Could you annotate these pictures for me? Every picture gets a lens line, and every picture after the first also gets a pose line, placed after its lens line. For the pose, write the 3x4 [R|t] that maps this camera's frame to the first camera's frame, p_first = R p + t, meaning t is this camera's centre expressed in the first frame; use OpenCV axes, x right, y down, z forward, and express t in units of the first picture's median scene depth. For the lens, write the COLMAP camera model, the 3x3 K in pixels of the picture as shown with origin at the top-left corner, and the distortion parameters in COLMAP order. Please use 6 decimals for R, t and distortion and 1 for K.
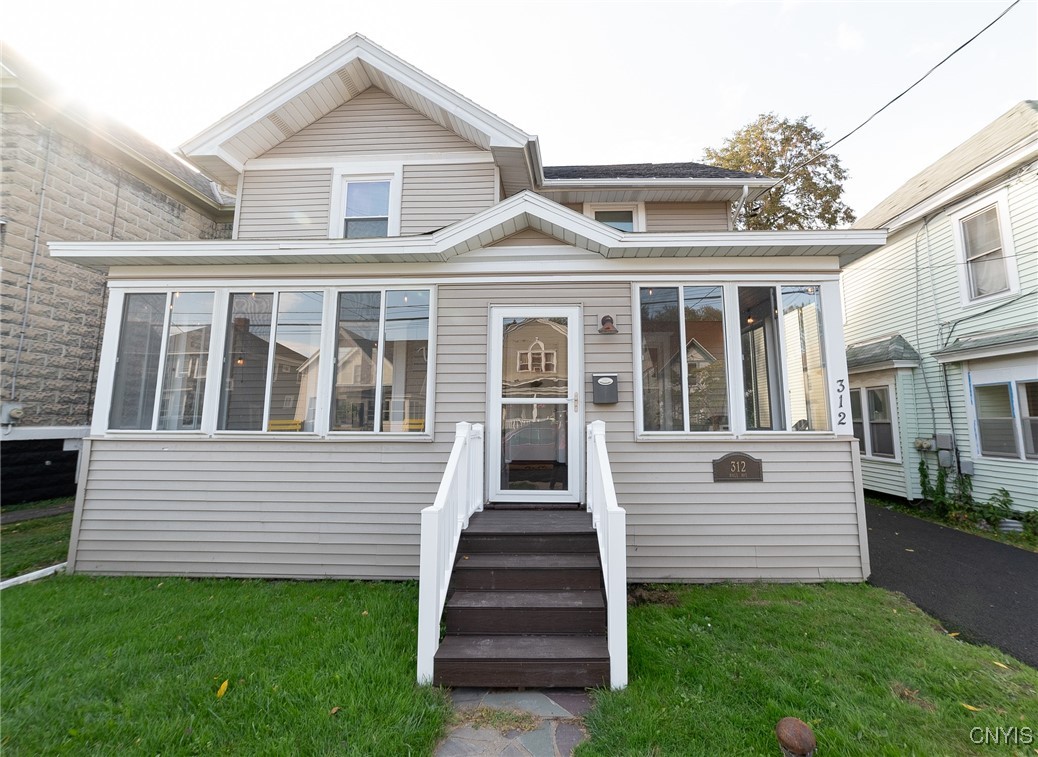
lens RADIAL K [[450.4, 0, 544.6], [0, 450.4, 379.2], [0, 0, 1]] dist [-0.024613, 0.010026]
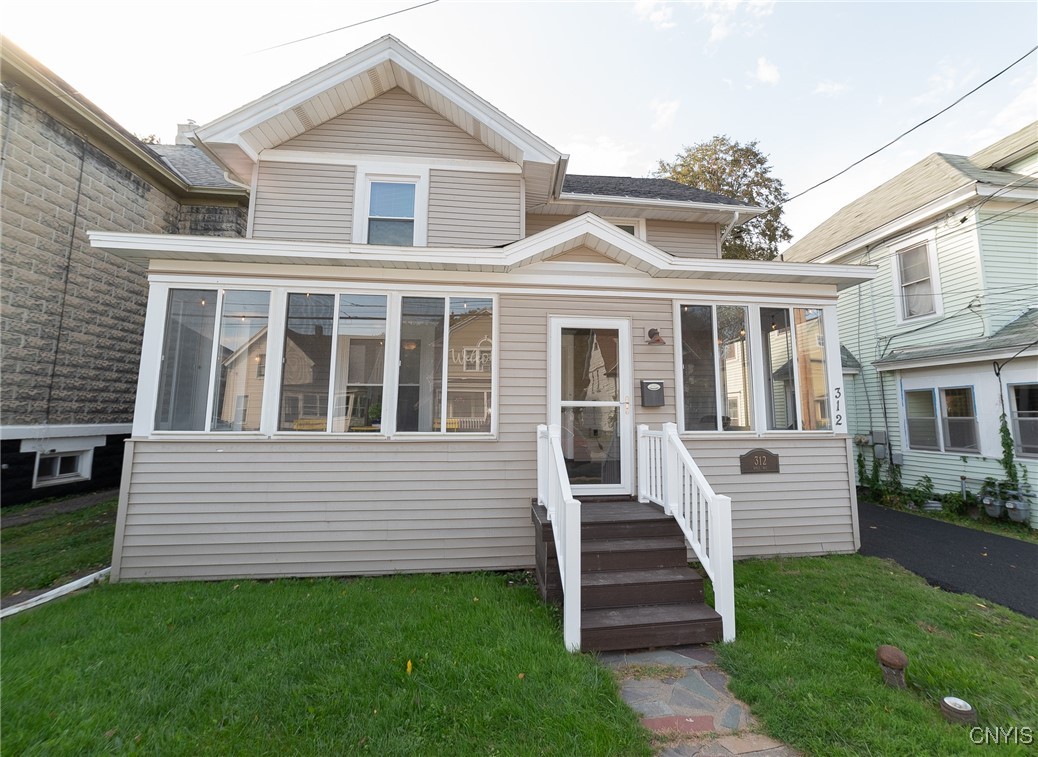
lens RADIAL K [[450.4, 0, 544.6], [0, 450.4, 379.2], [0, 0, 1]] dist [-0.024613, 0.010026]
pose [[0.988701, 0.014308, 0.149217, -0.221360], [-0.015831, 0.999834, 0.009028, -0.015012], [-0.149063, -0.011288, 0.988763, -0.056335]]
